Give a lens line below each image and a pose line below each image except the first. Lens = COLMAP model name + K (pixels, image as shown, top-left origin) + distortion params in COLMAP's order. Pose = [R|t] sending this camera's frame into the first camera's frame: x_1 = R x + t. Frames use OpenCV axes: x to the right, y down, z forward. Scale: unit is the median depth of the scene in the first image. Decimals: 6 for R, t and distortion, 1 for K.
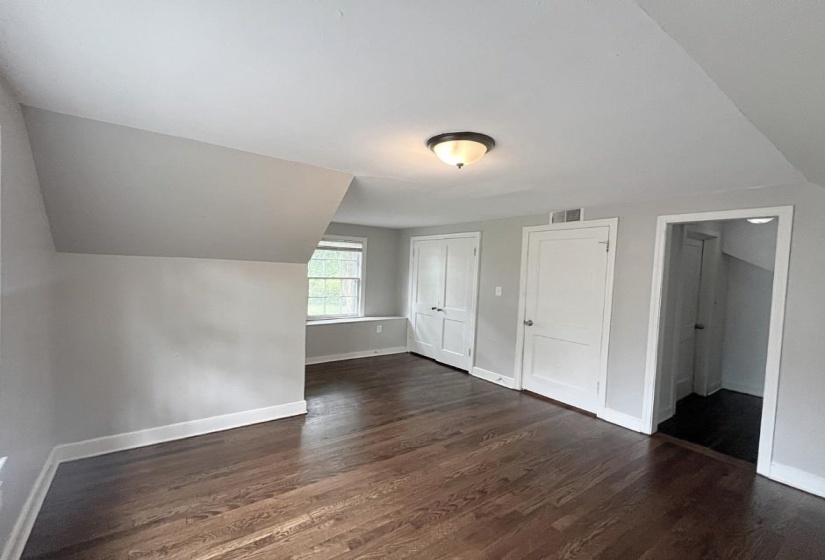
lens RADIAL K [[366.6, 0, 416.7], [0, 366.6, 284.3], [0, 0, 1]] dist [-0.000816, -0.000093]
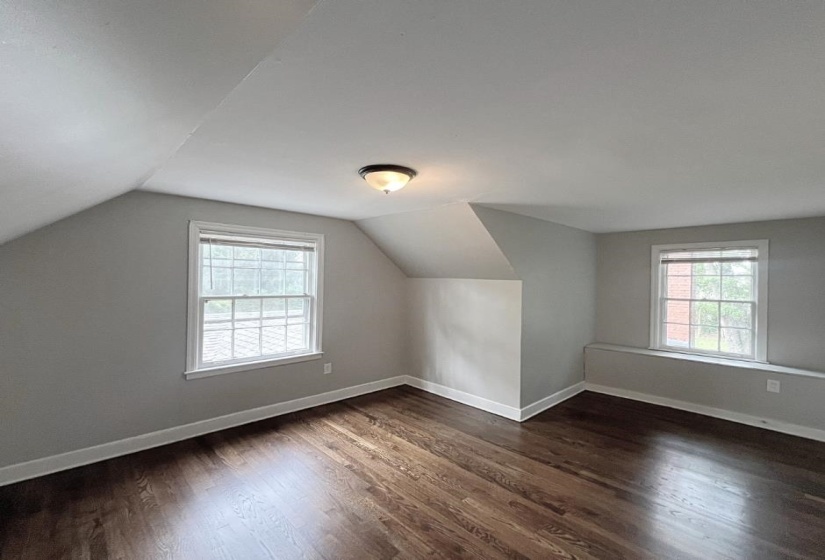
lens RADIAL K [[366.6, 0, 416.7], [0, 366.6, 284.3], [0, 0, 1]] dist [-0.000816, -0.000093]
pose [[0.130818, -0.016332, -0.991272, 0.727821], [-0.048001, 0.998587, -0.022787, -0.007445], [0.990244, 0.050563, 0.129849, 0.555981]]
